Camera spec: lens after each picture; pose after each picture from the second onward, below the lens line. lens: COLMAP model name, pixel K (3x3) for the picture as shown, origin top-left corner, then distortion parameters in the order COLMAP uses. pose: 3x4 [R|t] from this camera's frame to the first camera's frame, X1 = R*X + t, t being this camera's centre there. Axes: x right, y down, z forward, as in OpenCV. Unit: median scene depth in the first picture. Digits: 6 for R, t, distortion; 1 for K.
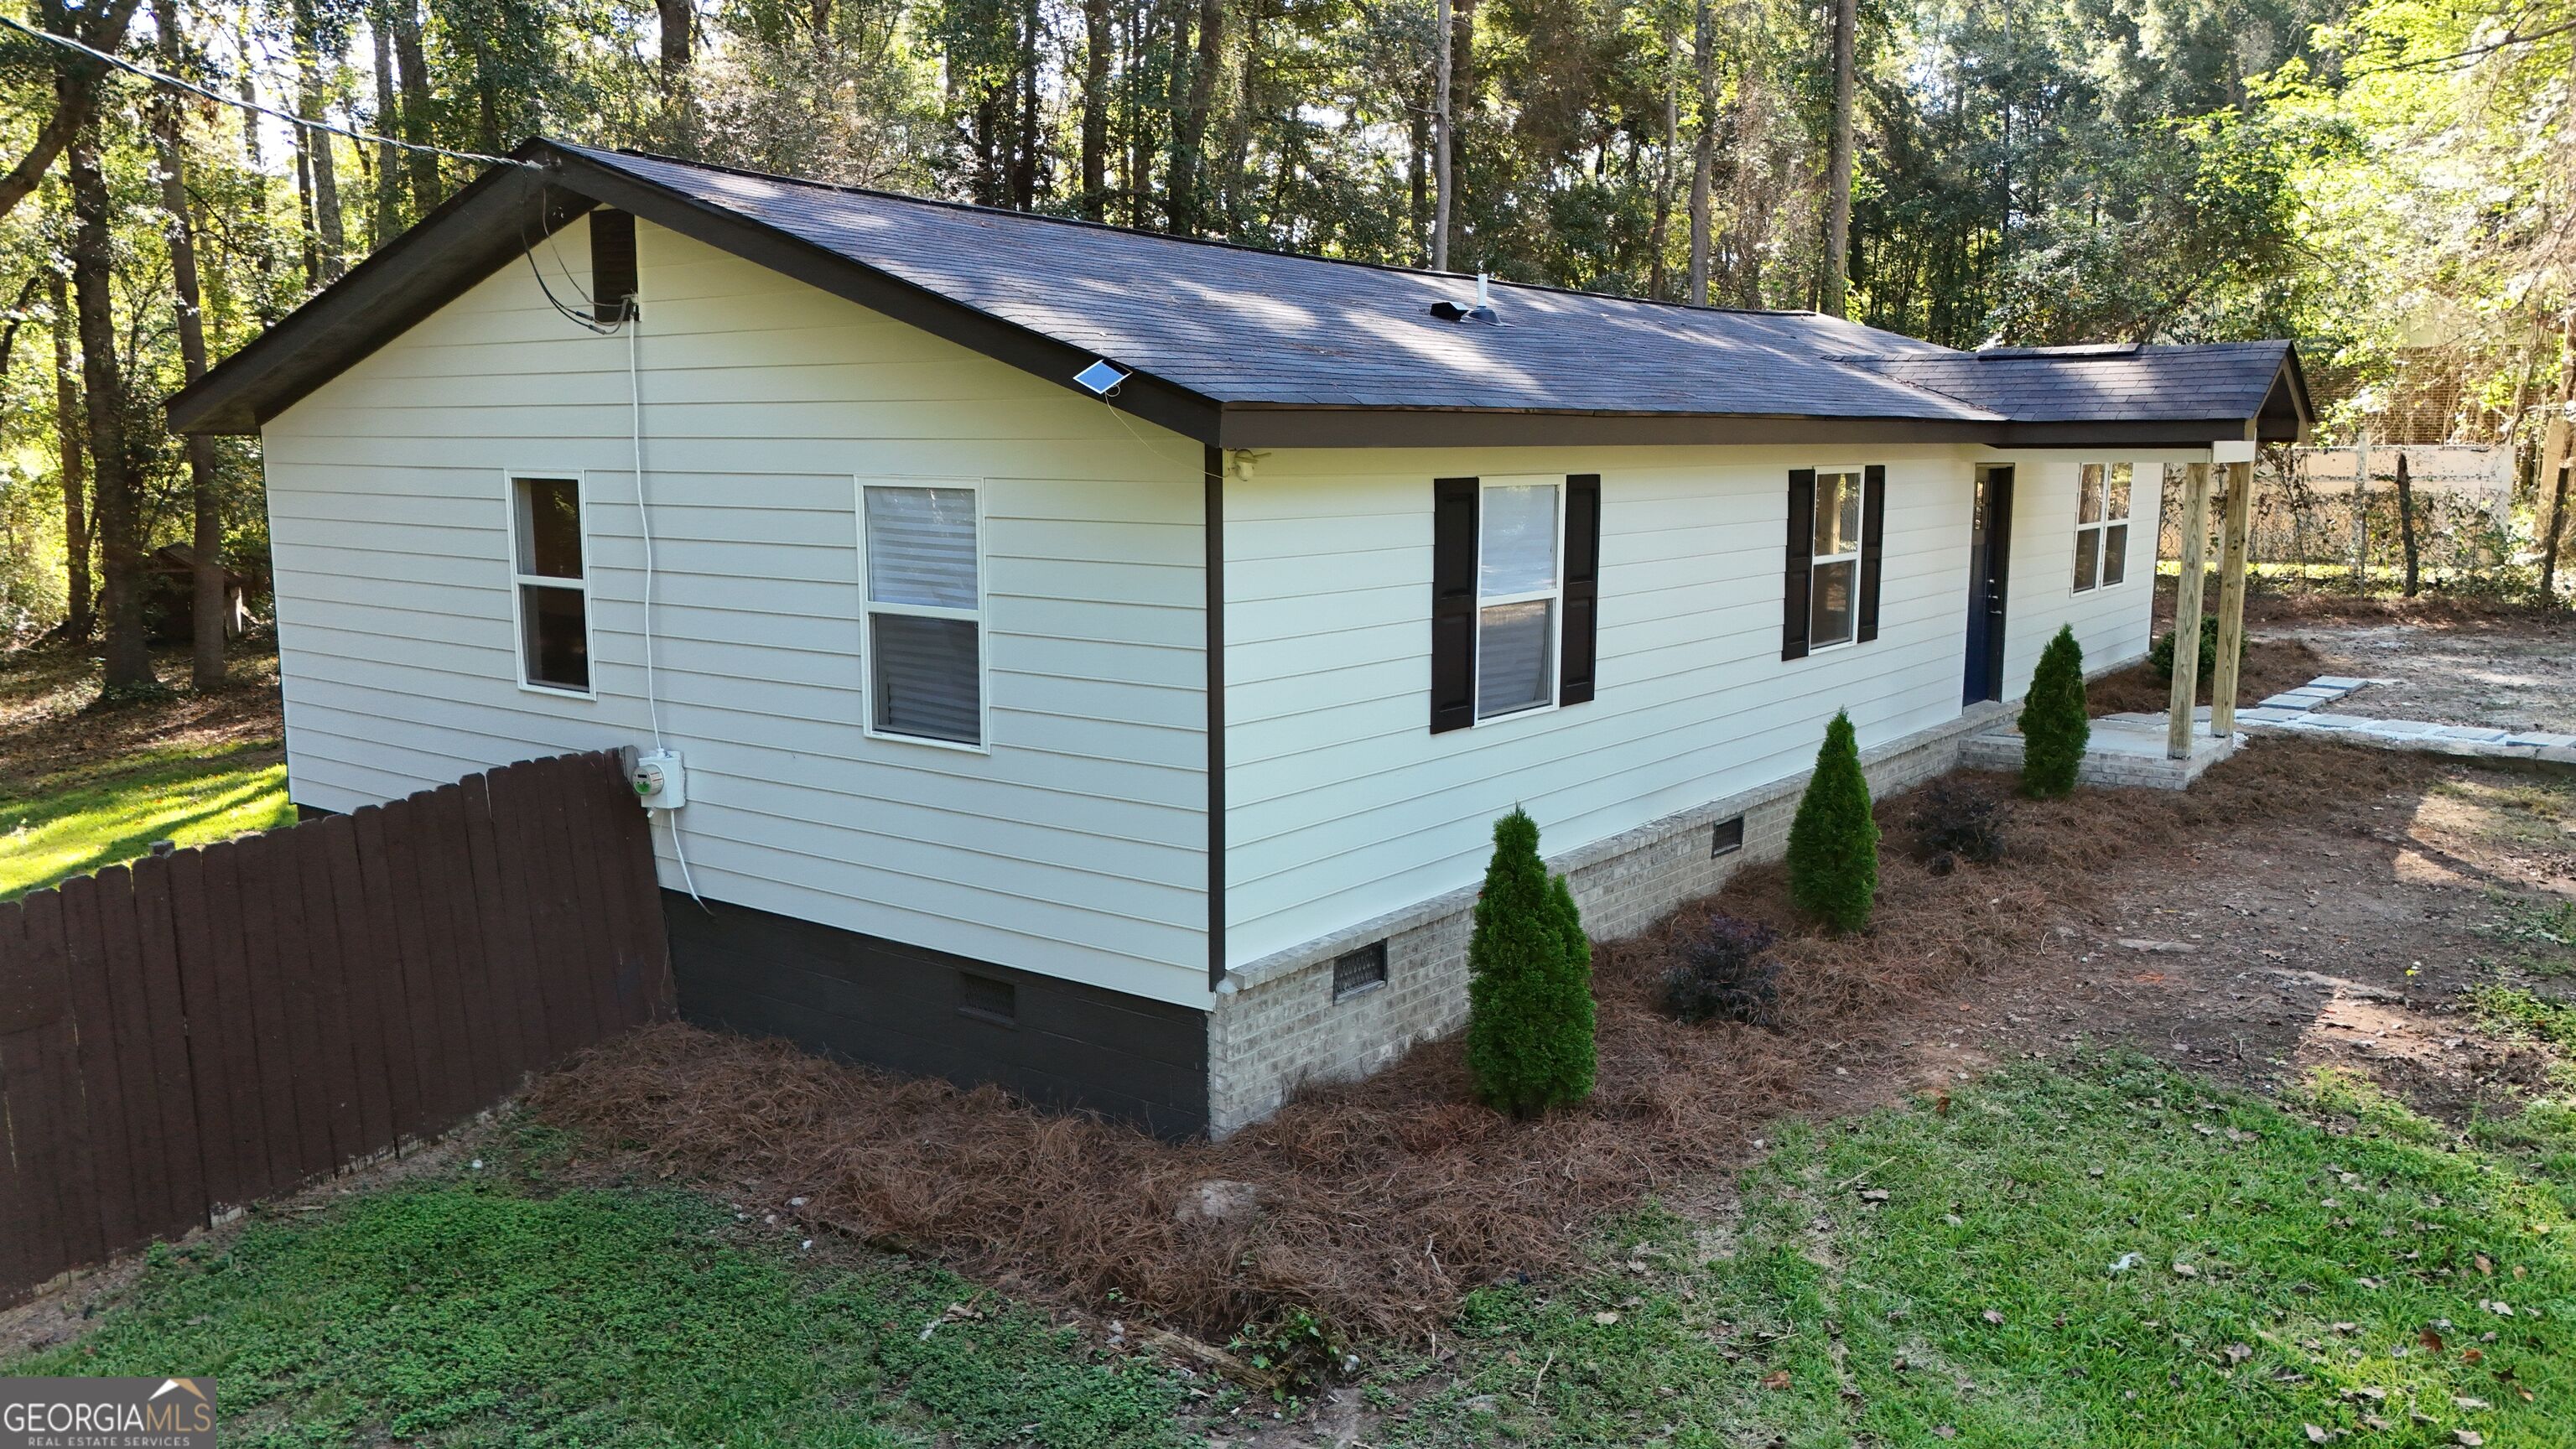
lens RADIAL K [[1889.1, 0, 1285.7], [0, 1889.1, 728.9], [0, 0, 1]] dist [0.073269, -0.062140]
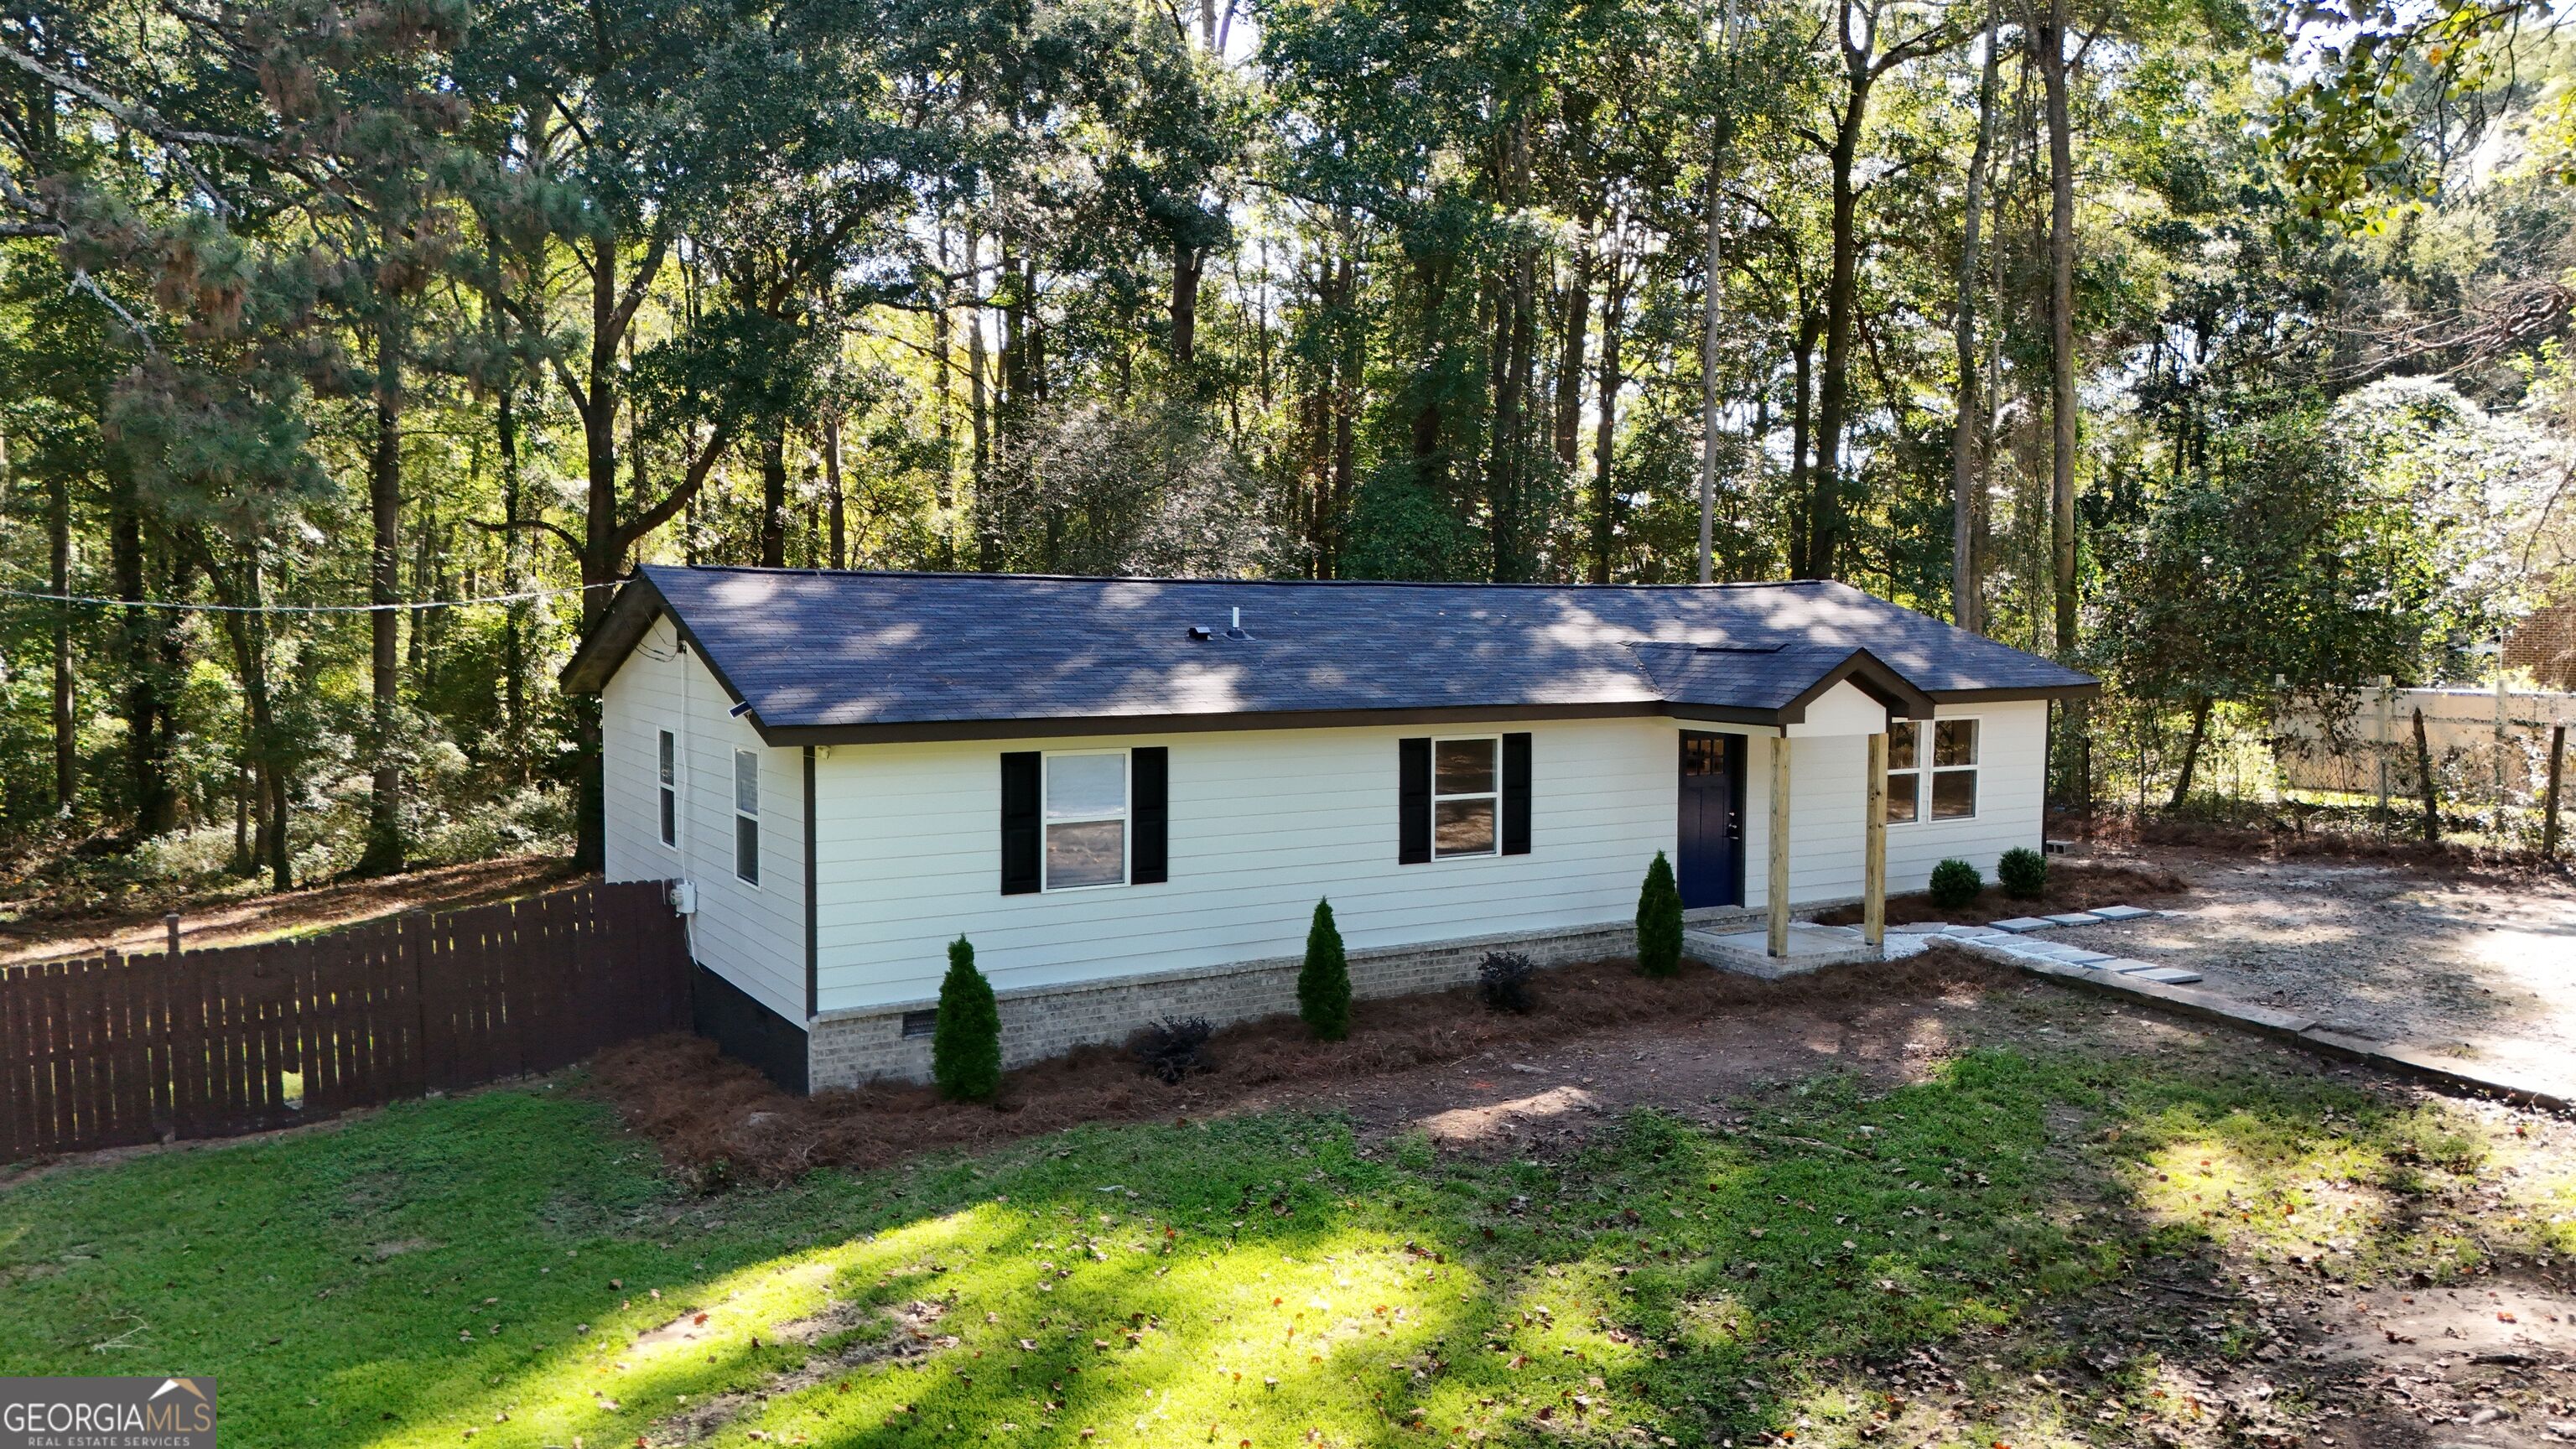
lens RADIAL K [[1889.1, 0, 1287.6], [0, 1889.1, 728.7], [0, 0, 1]] dist [0.073269, -0.062140]
pose [[0.926493, 0.028042, -0.375266, 0.992769], [-0.058971, 0.995718, -0.071186, -0.042902], [0.371663, 0.088083, 0.924180, -0.558460]]
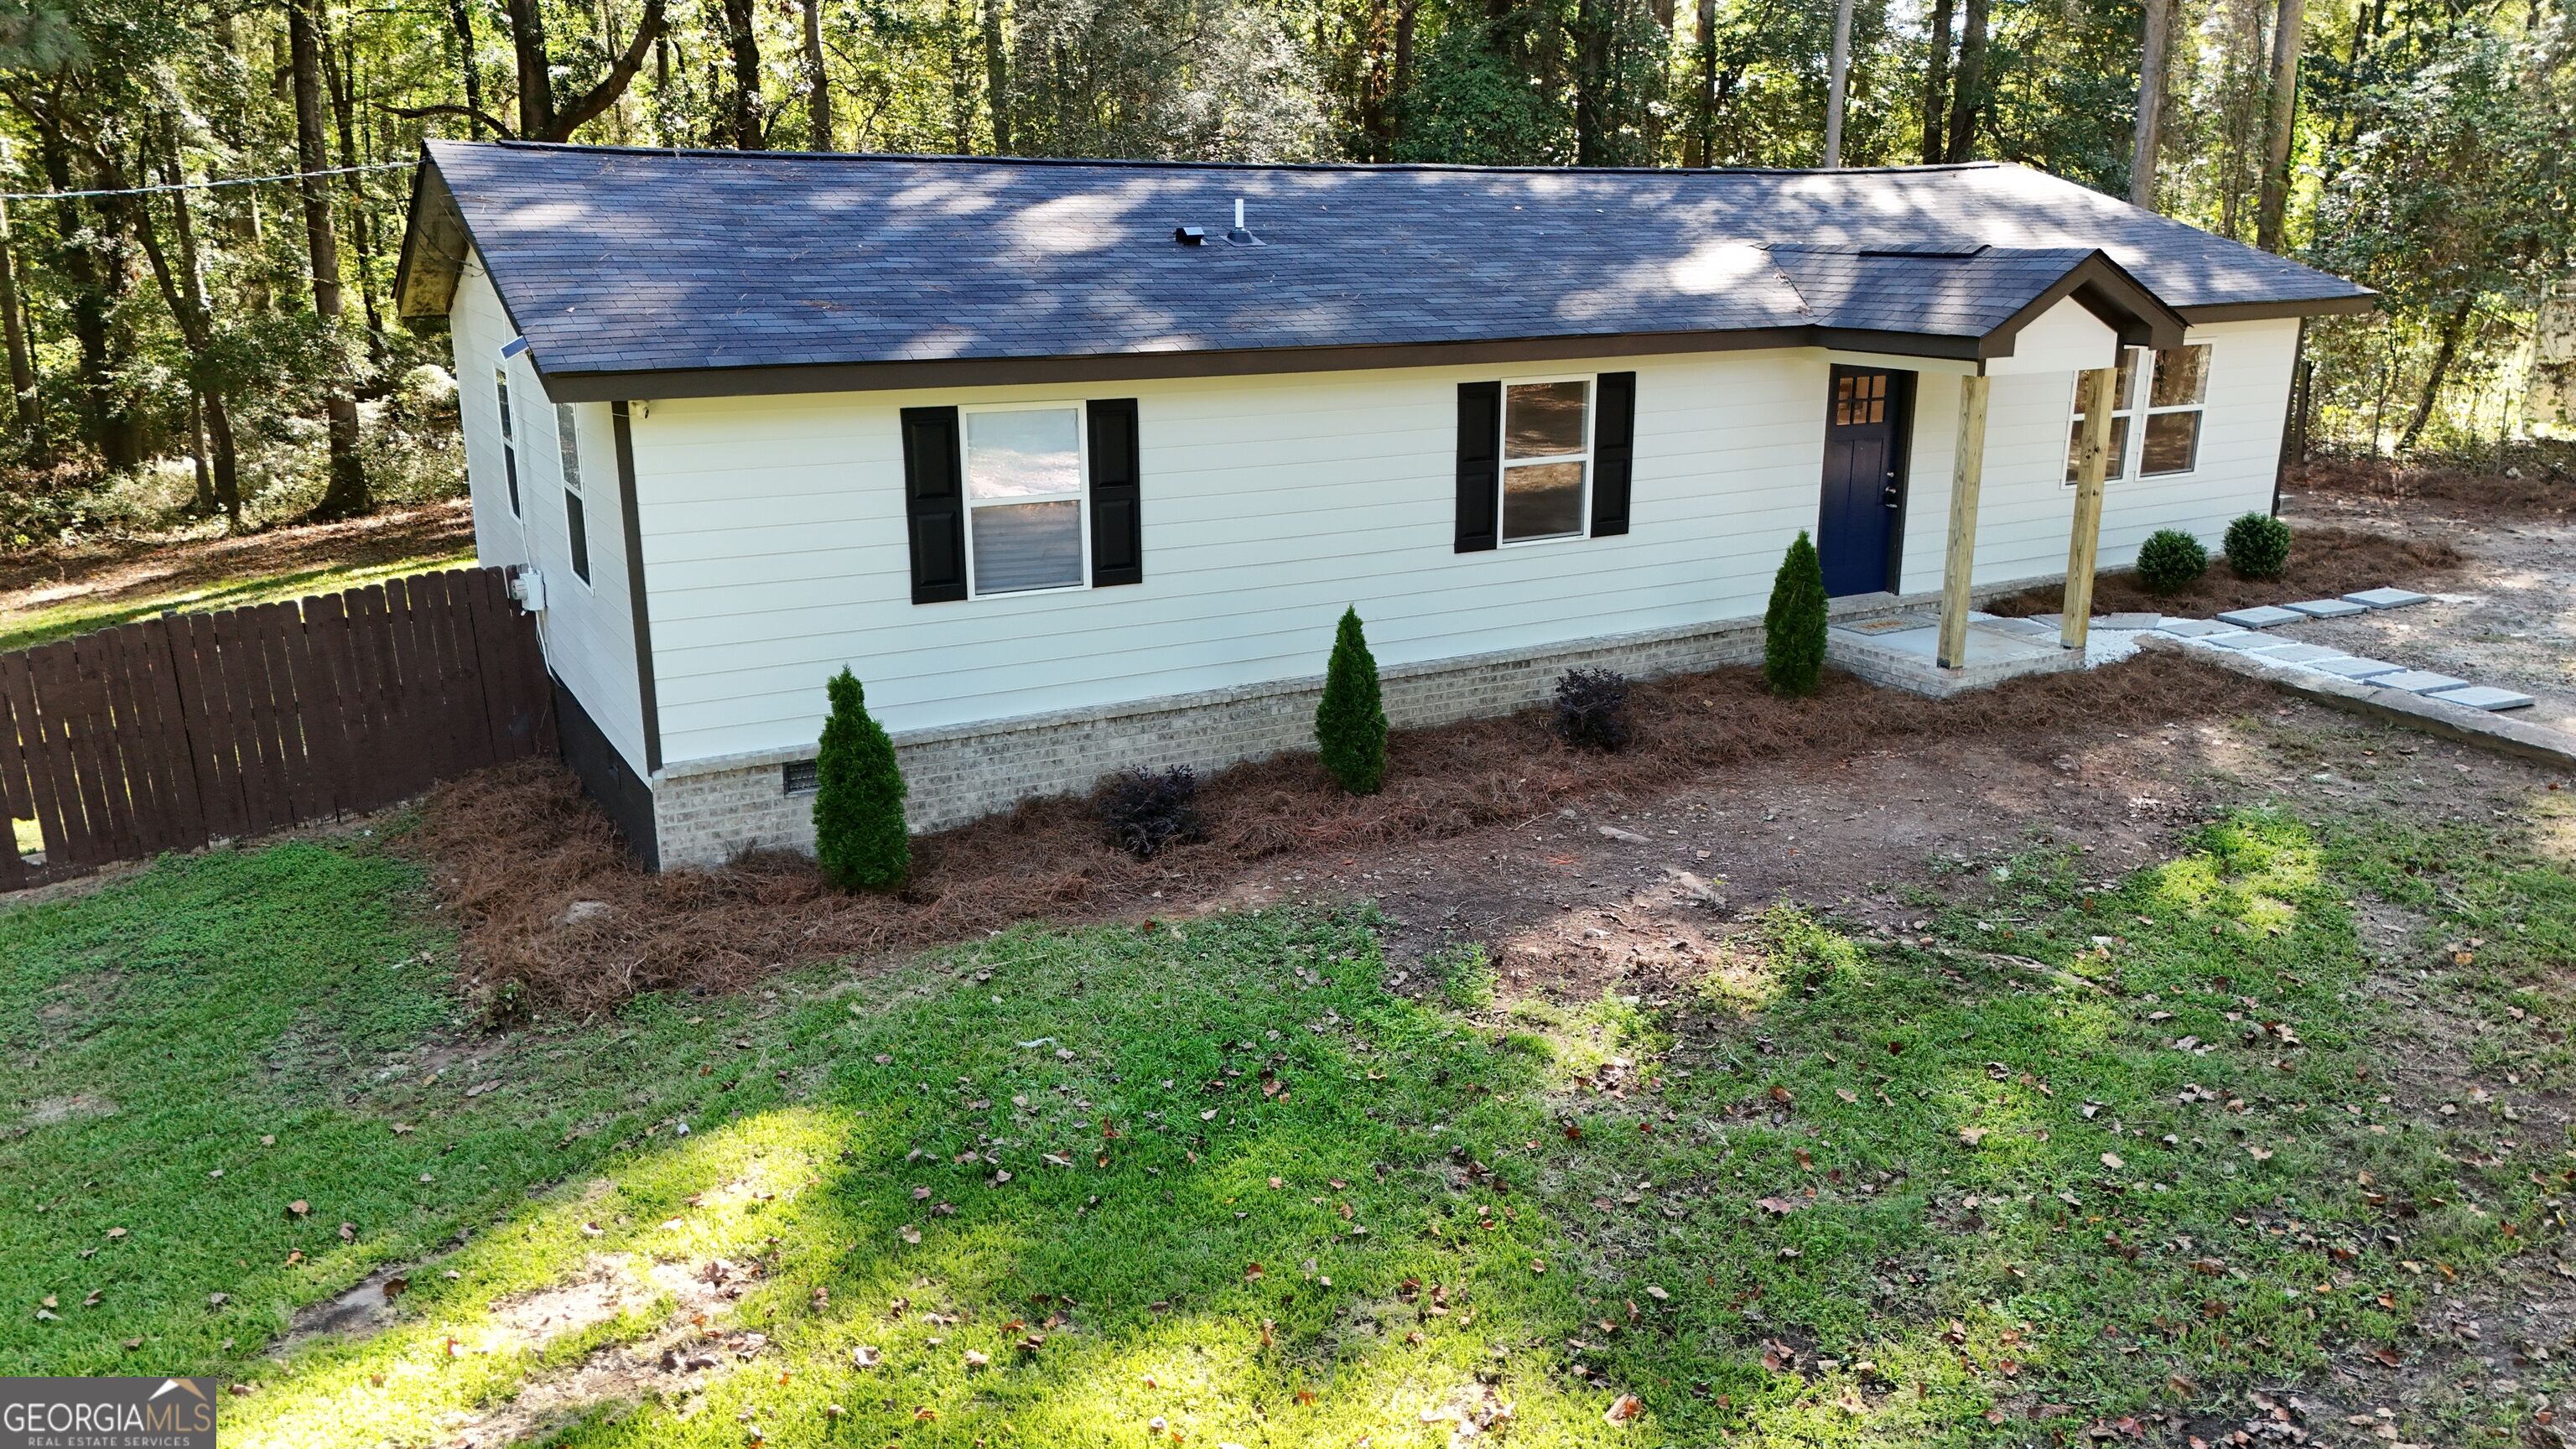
lens RADIAL K [[1889.1, 0, 1294.0], [0, 1889.1, 735.2], [0, 0, 1]] dist [0.073269, -0.062140]
pose [[0.915271, 0.104852, -0.388953, 0.842990], [-0.057320, 0.989606, 0.131888, -0.096477], [0.398739, -0.098419, 0.911768, -0.101858]]
